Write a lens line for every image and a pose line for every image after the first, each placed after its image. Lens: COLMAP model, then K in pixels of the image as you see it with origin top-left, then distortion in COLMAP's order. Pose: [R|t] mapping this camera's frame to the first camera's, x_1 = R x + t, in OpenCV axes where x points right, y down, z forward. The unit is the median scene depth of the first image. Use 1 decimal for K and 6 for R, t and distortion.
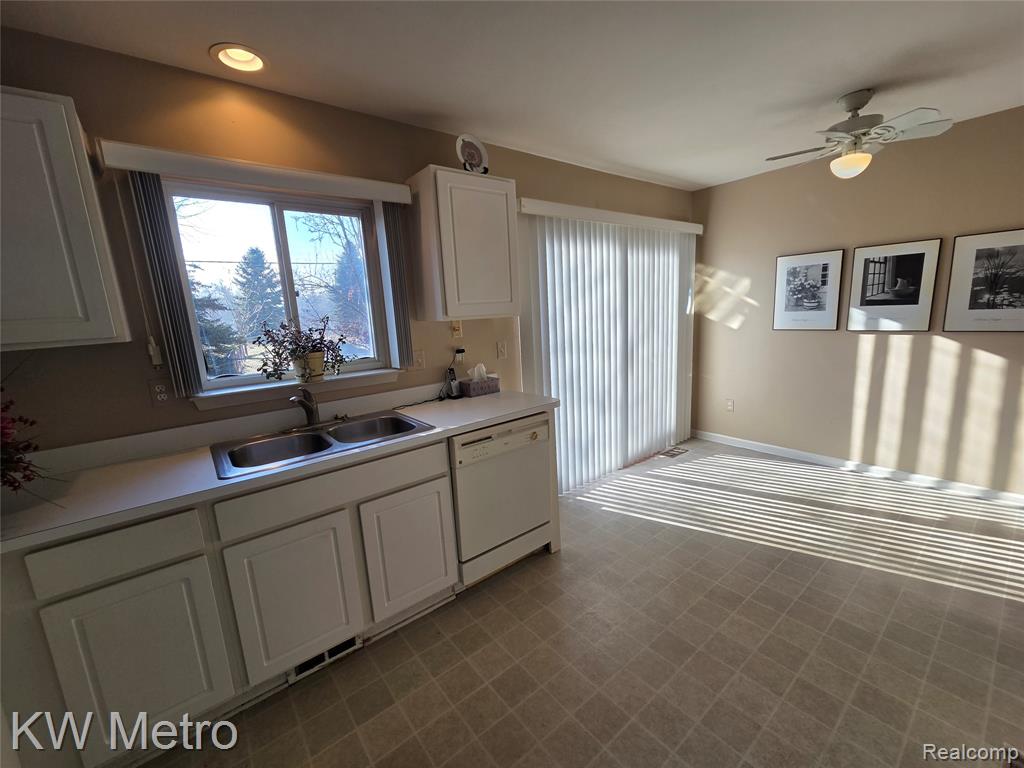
lens RADIAL K [[414.9, 0, 512.4], [0, 414.9, 386.6], [0, 0, 1]] dist [0.002525, -0.000215]
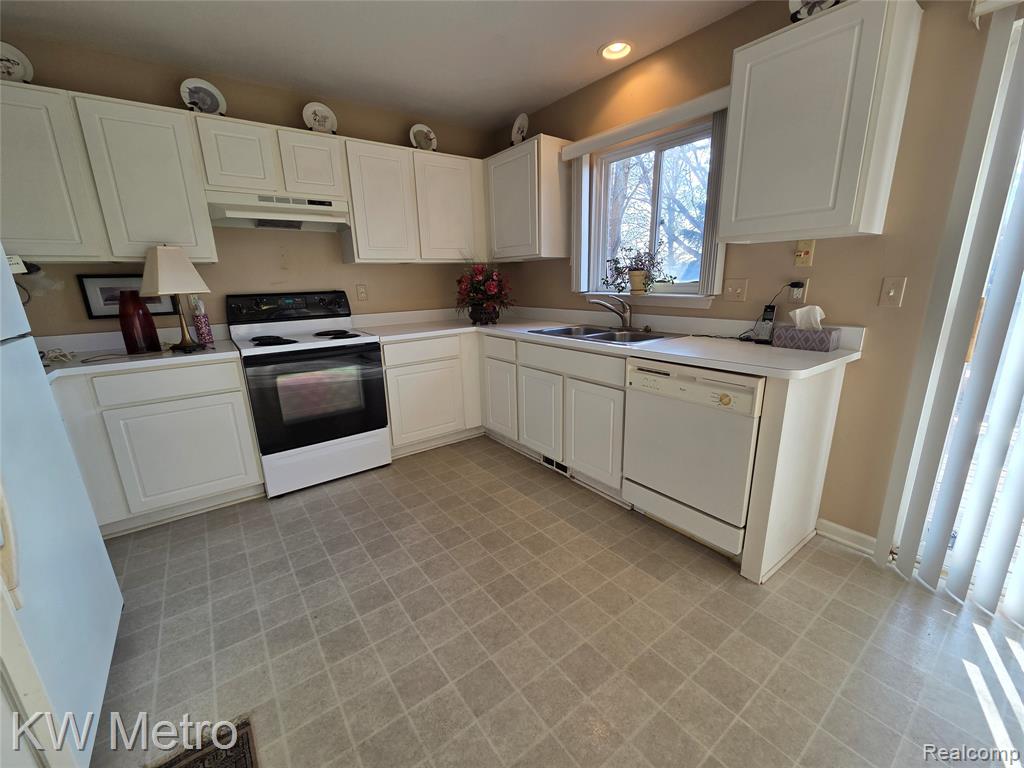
lens RADIAL K [[414.9, 0, 511.7], [0, 414.9, 383.6], [0, 0, 1]] dist [0.002525, -0.000215]
pose [[-0.024464, 0.301931, -0.953016, 0.914613], [-0.160183, 0.939800, 0.301856, -0.087738], [0.986784, 0.160042, 0.025373, 0.704477]]
